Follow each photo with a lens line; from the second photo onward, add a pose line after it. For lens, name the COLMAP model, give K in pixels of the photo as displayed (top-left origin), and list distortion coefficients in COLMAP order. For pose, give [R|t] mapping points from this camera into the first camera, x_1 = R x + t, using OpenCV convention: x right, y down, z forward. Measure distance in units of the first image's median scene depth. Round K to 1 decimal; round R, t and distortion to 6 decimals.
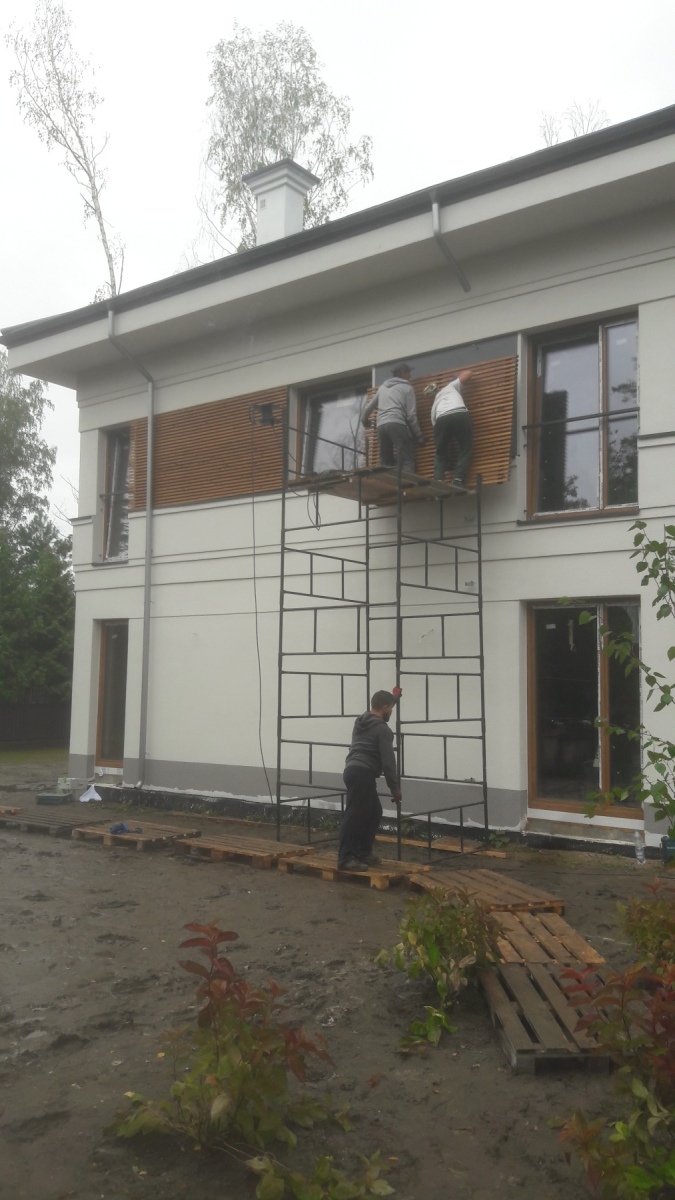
lens RADIAL K [[980.9, 0, 337.8], [0, 980.9, 606.8], [0, 0, 1]] dist [0.111135, -0.254652]
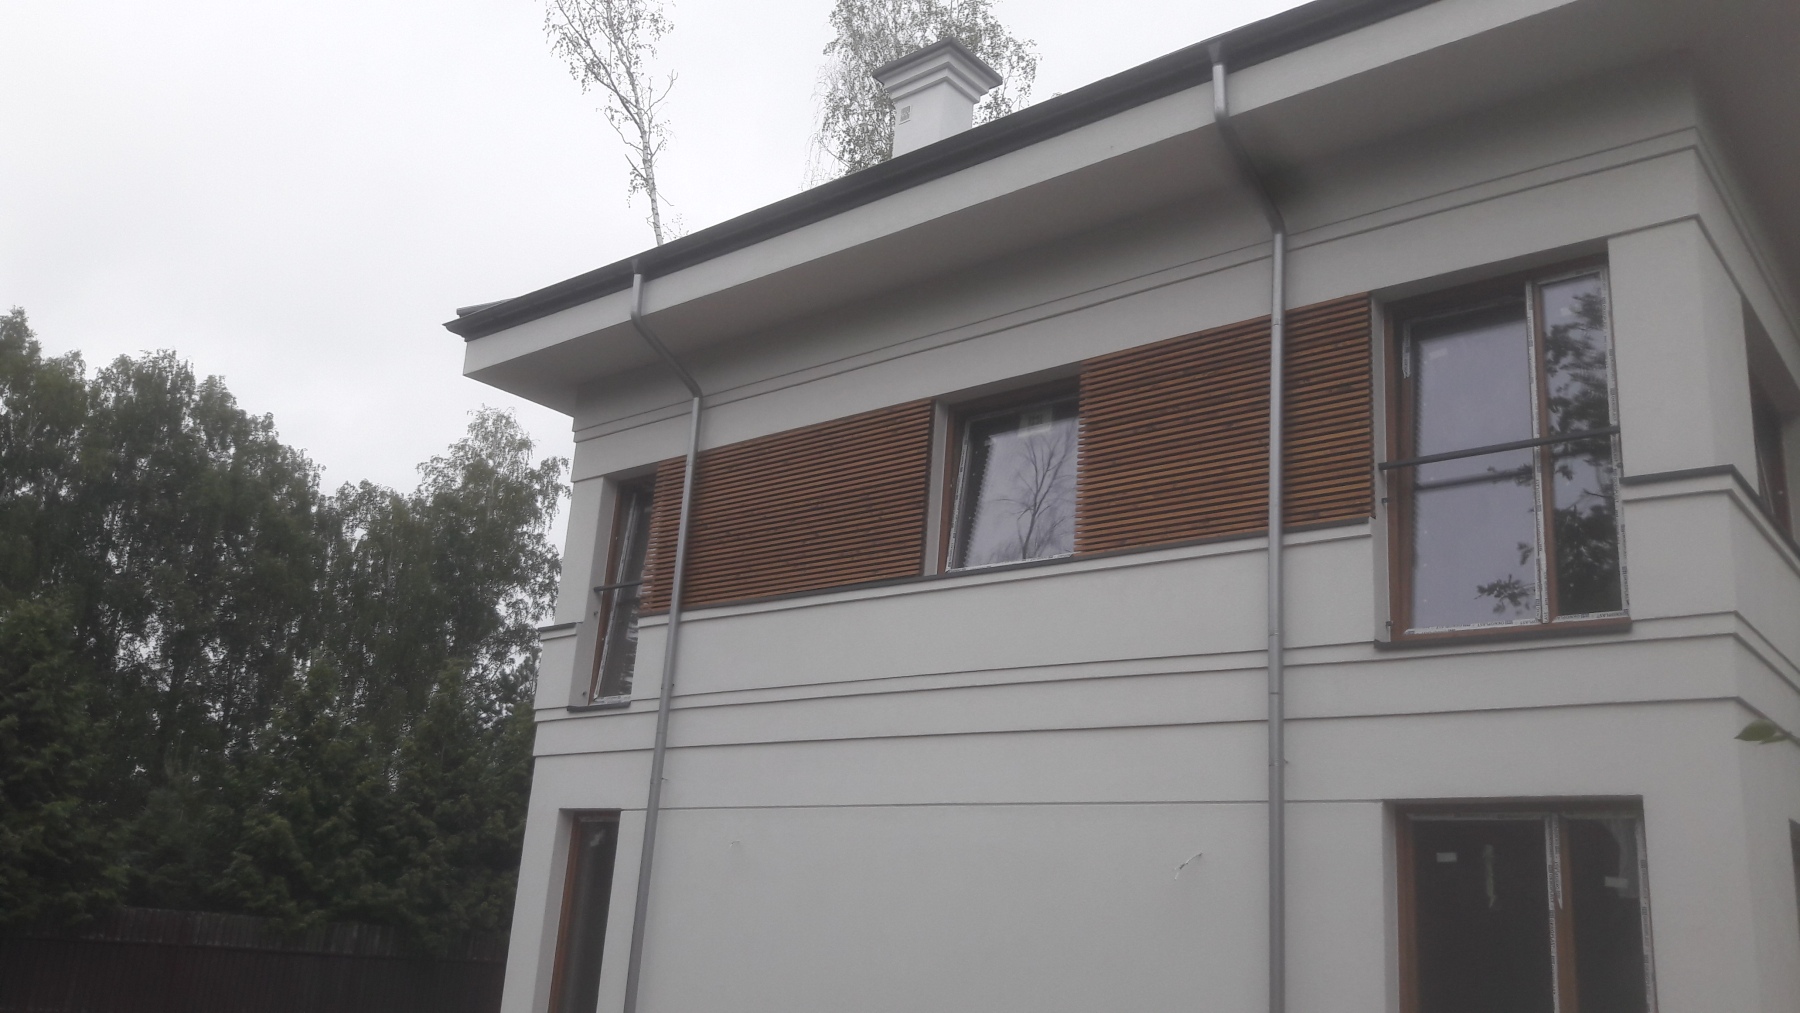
lens RADIAL K [[1488.1, 0, 924.5], [0, 1488.1, 532.8], [0, 0, 1]] dist [0.078796, -0.137080]
pose [[0.998062, 0.038749, -0.048690, -0.009706], [-0.047389, 0.980416, -0.191150, 0.012136], [0.040330, 0.193086, 0.980353, 0.162897]]
